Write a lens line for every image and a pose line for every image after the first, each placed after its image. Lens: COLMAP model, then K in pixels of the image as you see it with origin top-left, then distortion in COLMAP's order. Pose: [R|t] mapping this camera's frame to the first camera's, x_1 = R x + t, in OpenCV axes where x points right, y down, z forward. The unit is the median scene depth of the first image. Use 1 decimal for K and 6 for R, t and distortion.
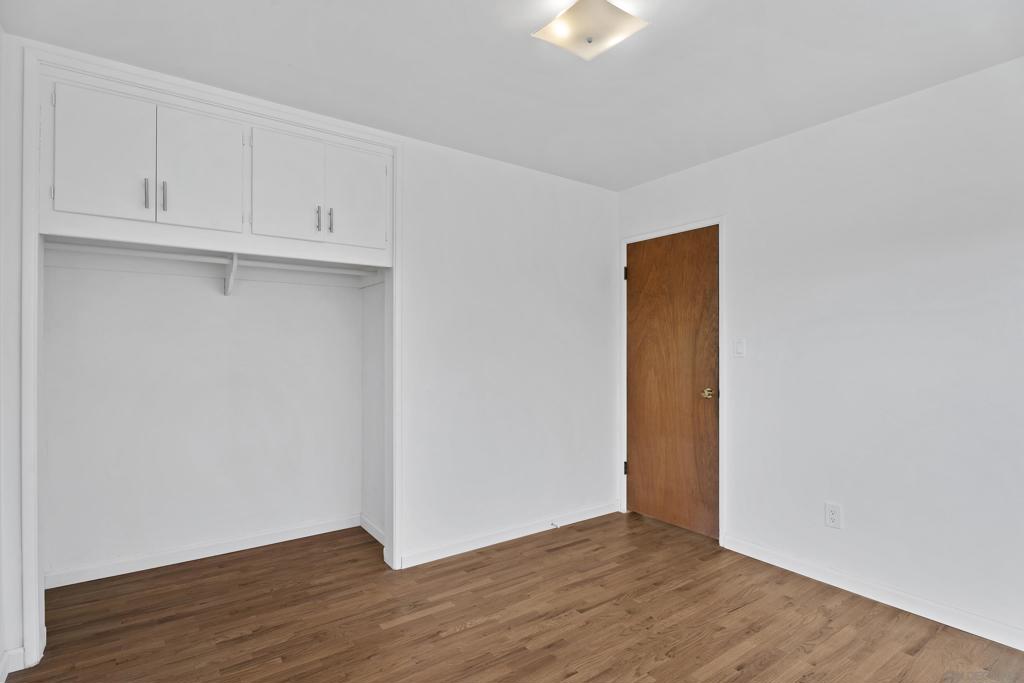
lens RADIAL K [[498.7, 0, 505.0], [0, 498.7, 353.4], [0, 0, 1]] dist [0.000177, 0.000480]
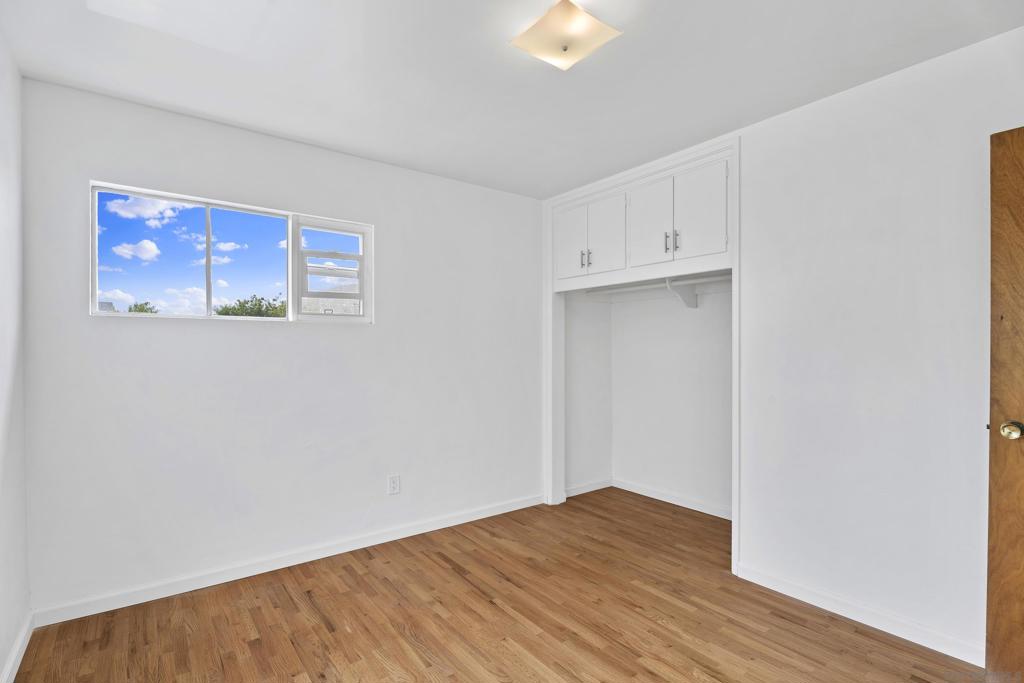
lens RADIAL K [[490.6, 0, 509.8], [0, 490.6, 350.8], [0, 0, 1]] dist [-0.001382, -0.001414]
pose [[0.036573, 0.002401, -0.999328, 0.801259], [-0.003990, 0.999989, 0.002257, -0.007425], [0.999323, 0.003904, 0.036583, 0.572597]]
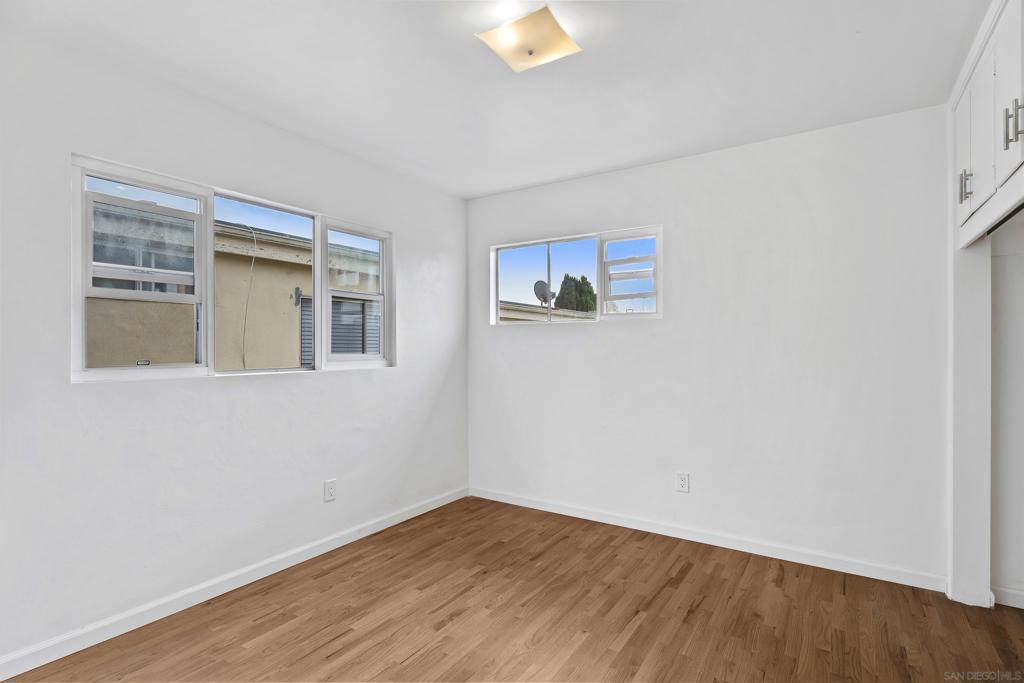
lens RADIAL K [[510.7, 0, 506.9], [0, 510.7, 346.7], [0, 0, 1]] dist [0.002370, 0.000693]
pose [[-0.930941, 0.002962, -0.365158, 0.417952], [0.000486, 0.999976, 0.006870, -0.010833], [0.365170, 0.006218, -0.930920, 1.350743]]
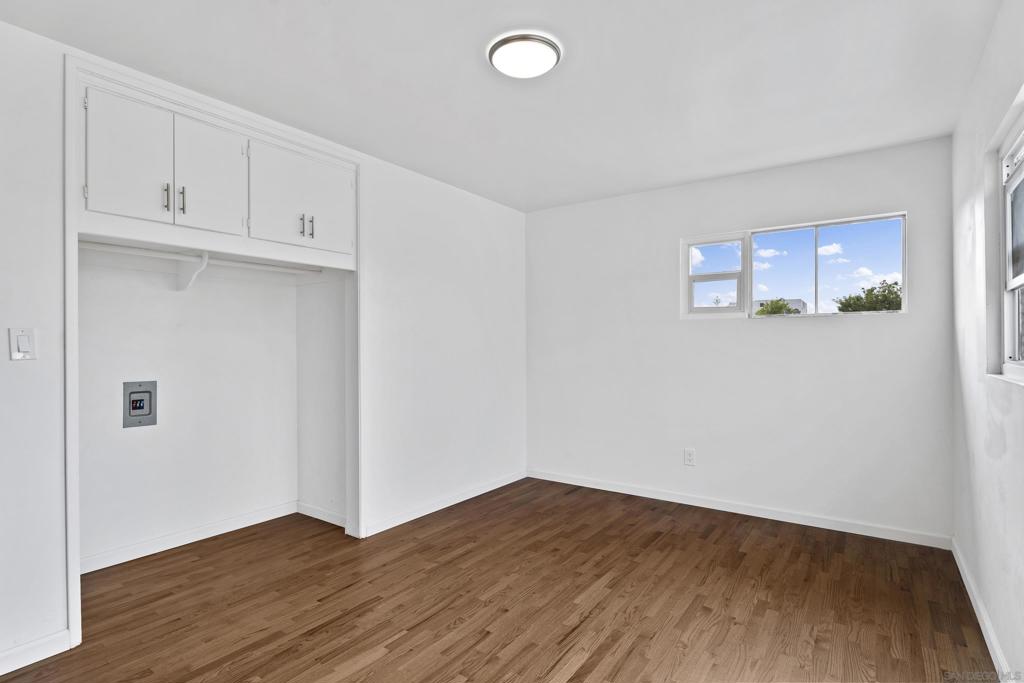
lens RADIAL K [[513.9, 0, 507.0], [0, 513.9, 347.1], [0, 0, 1]] dist [-0.013458, 0.002071]
pose [[0.942463, -0.003385, 0.334294, -0.325709], [0.003495, 0.999994, 0.000272, 0.000961], [-0.334293, 0.000912, 0.942469, -0.221171]]
